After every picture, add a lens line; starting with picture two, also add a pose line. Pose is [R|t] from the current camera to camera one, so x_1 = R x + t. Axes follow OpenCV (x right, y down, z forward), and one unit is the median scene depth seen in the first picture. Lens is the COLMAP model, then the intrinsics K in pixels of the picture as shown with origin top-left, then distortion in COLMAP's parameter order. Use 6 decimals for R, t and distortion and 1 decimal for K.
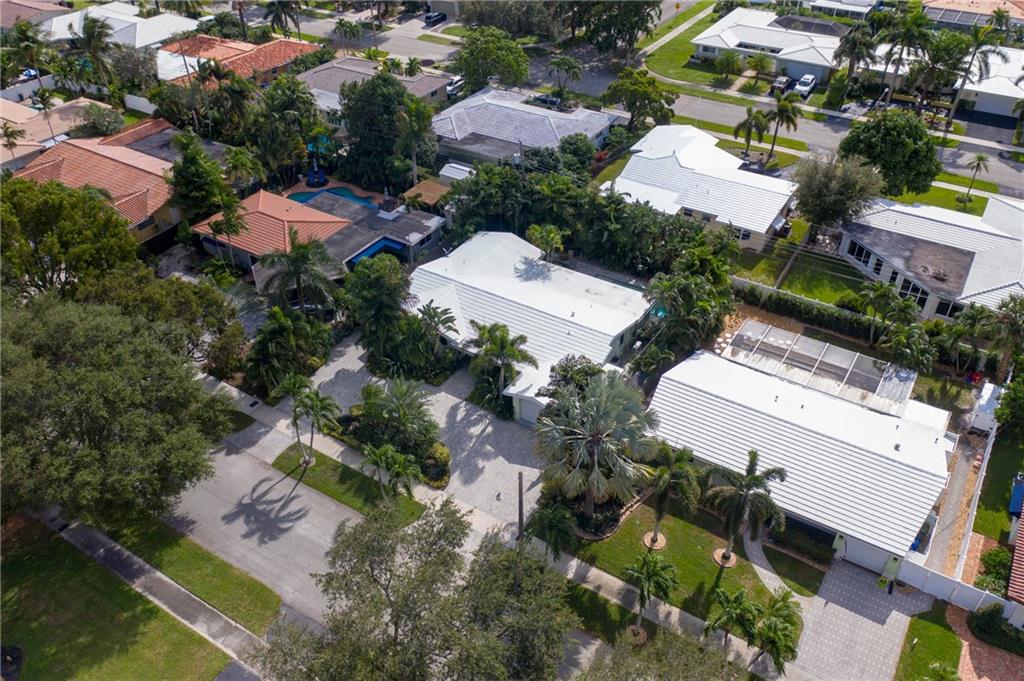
lens RADIAL K [[817.6, 0, 515.6], [0, 817.6, 344.2], [0, 0, 1]] dist [0.003636, 0.007728]
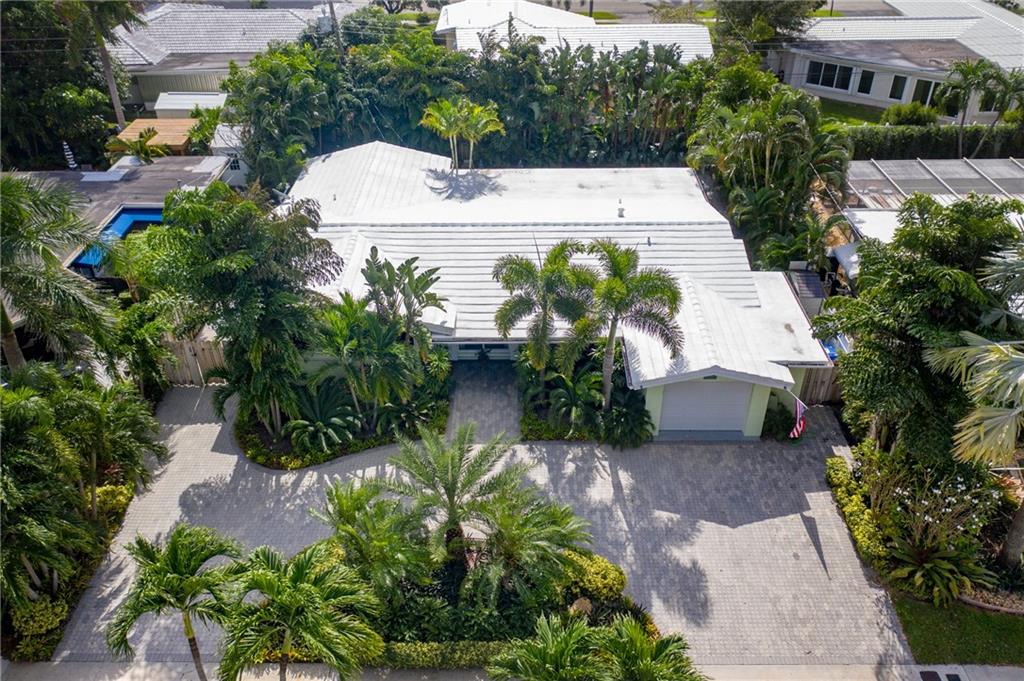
lens RADIAL K [[817.6, 0, 514.9], [0, 817.6, 337.0], [0, 0, 1]] dist [0.003636, 0.007728]
pose [[0.851474, -0.299121, 0.430719, -0.196372], [0.324262, 0.945835, 0.015831, 0.005708], [-0.412125, 0.126186, 0.902347, 0.492143]]
